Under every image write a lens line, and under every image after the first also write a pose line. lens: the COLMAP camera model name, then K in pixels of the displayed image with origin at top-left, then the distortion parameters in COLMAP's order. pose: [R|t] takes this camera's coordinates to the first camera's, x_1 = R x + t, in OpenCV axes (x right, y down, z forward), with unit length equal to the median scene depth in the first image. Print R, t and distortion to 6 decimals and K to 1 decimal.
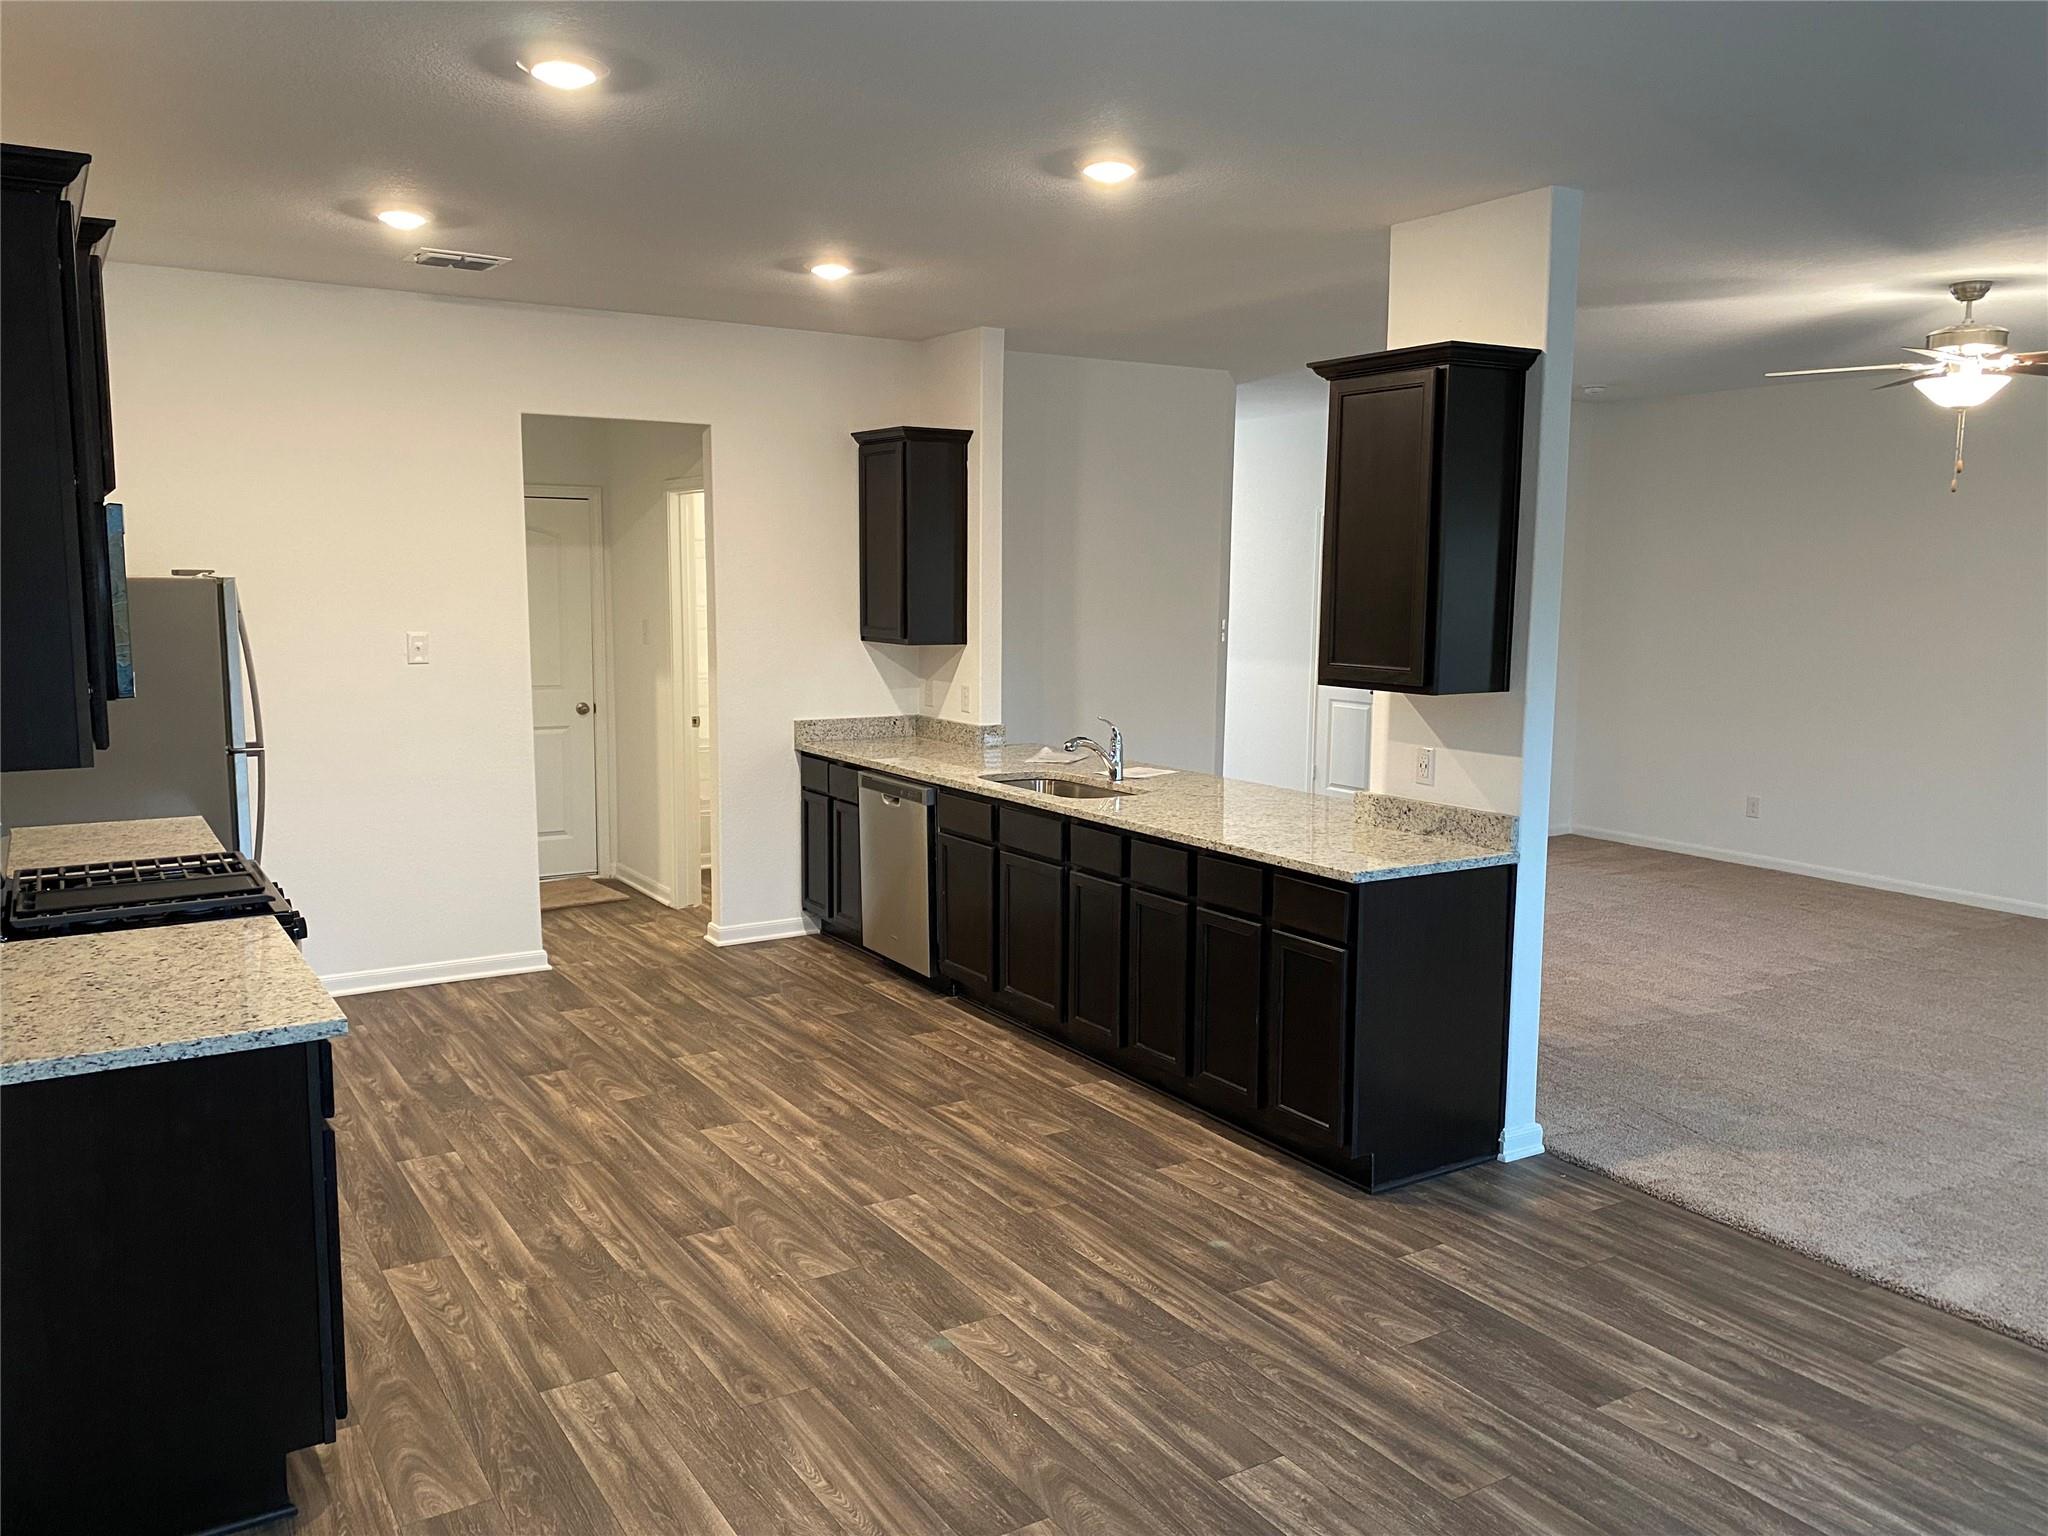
lens RADIAL K [[1603.4, 0, 1024.0], [0, 1603.4, 768.0], [0, 0, 1]] dist [0.212512, -0.287881]
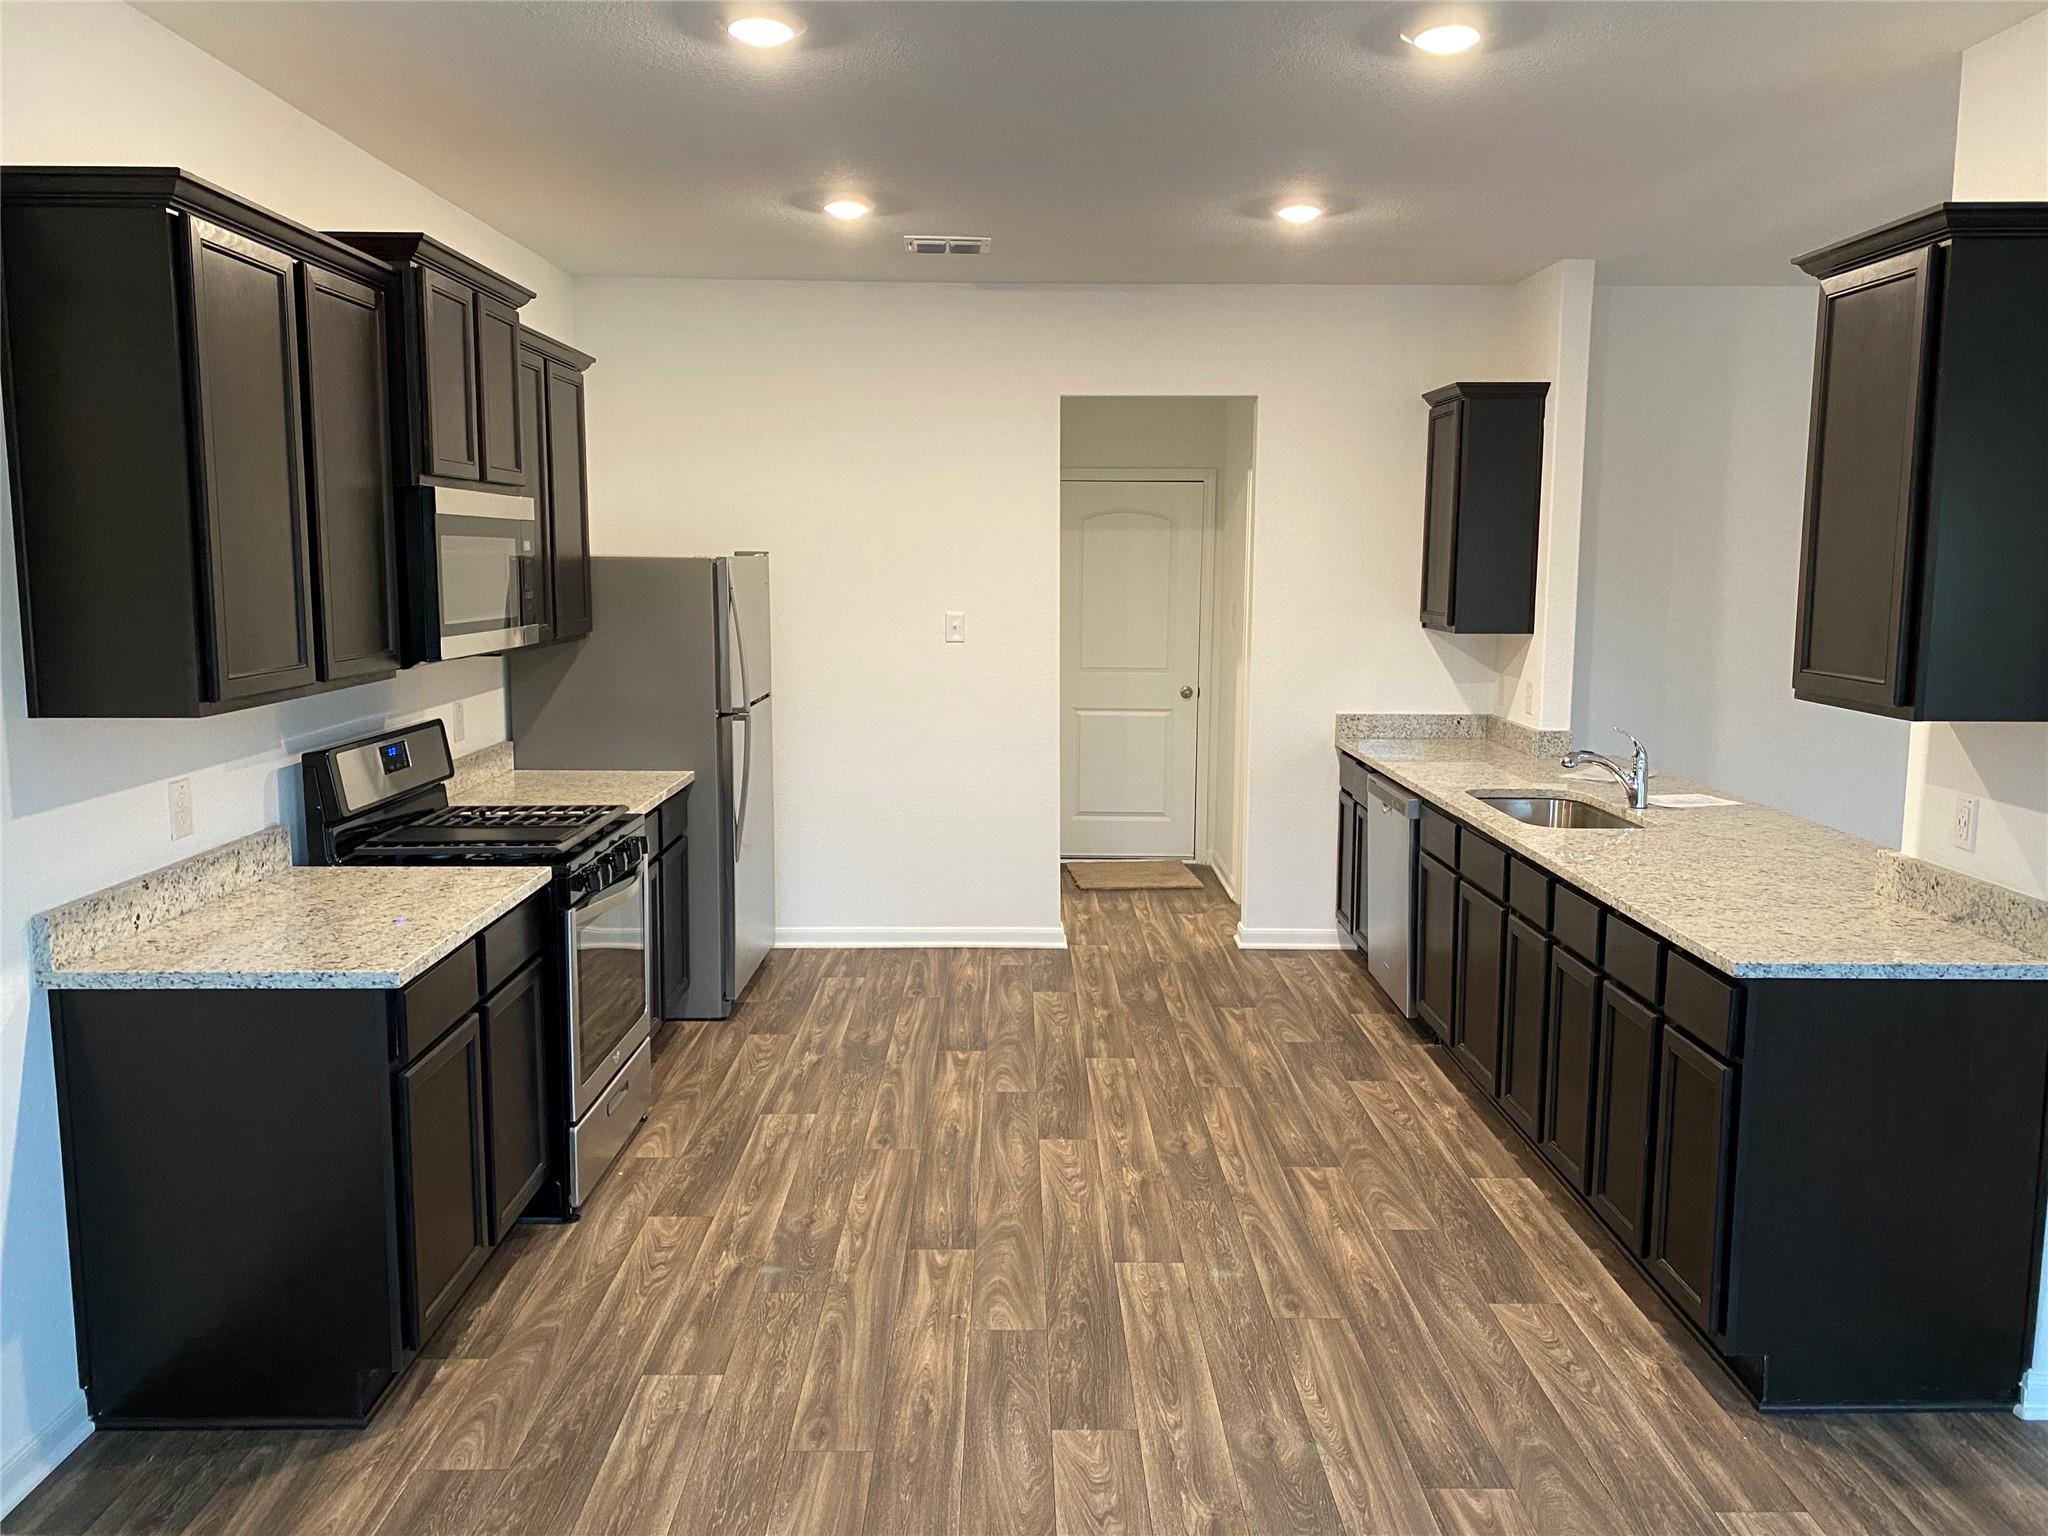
lens RADIAL K [[1597.8, 0, 1021.0], [0, 1597.8, 754.2], [0, 0, 1]] dist [0.088257, -0.060625]
pose [[0.852999, 0.064822, -0.517871, 0.236802], [-0.064853, 0.997731, 0.018064, -0.015292], [0.517867, 0.018177, 0.855268, 0.176110]]
